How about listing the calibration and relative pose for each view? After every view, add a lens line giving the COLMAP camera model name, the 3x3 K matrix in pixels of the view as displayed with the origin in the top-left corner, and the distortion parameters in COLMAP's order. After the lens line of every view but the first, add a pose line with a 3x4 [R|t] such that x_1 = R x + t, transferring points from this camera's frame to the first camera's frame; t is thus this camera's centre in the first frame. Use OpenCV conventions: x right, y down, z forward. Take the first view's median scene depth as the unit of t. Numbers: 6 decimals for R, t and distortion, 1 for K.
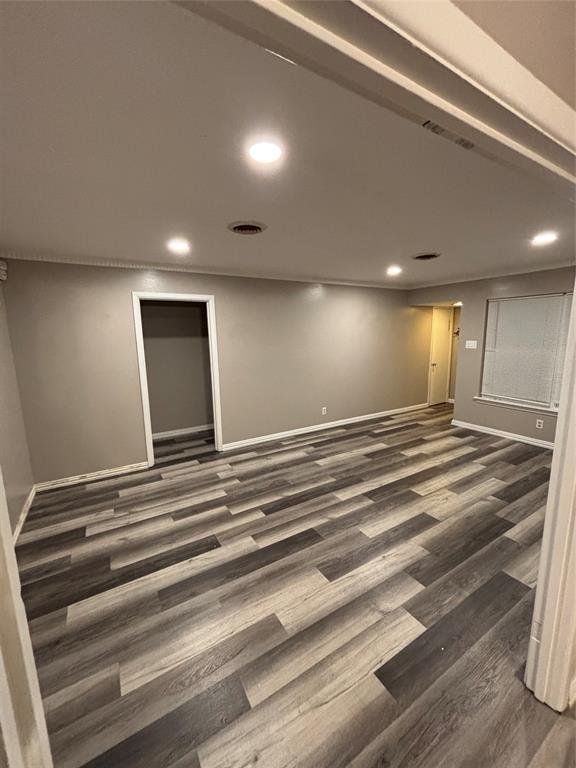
lens RADIAL K [[311.8, 0, 288.0], [0, 311.8, 384.0], [0, 0, 1]] dist [-0.003769, -0.000460]
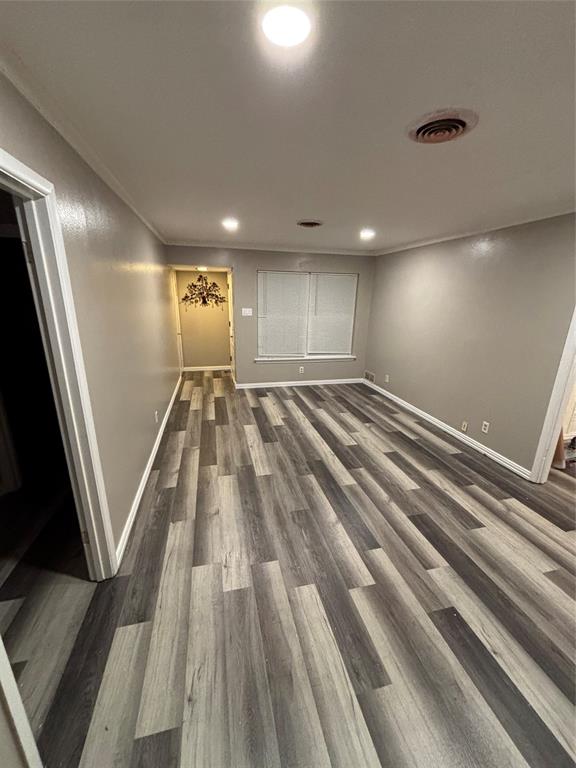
lens RADIAL K [[311.8, 0, 288.0], [0, 311.8, 384.0], [0, 0, 1]] dist [-0.003769, -0.000460]
pose [[0.306212, -0.240472, 0.921090, -0.565036], [0.133899, 0.968830, 0.208422, -0.119268], [-0.942500, 0.059512, 0.328866, 0.707241]]
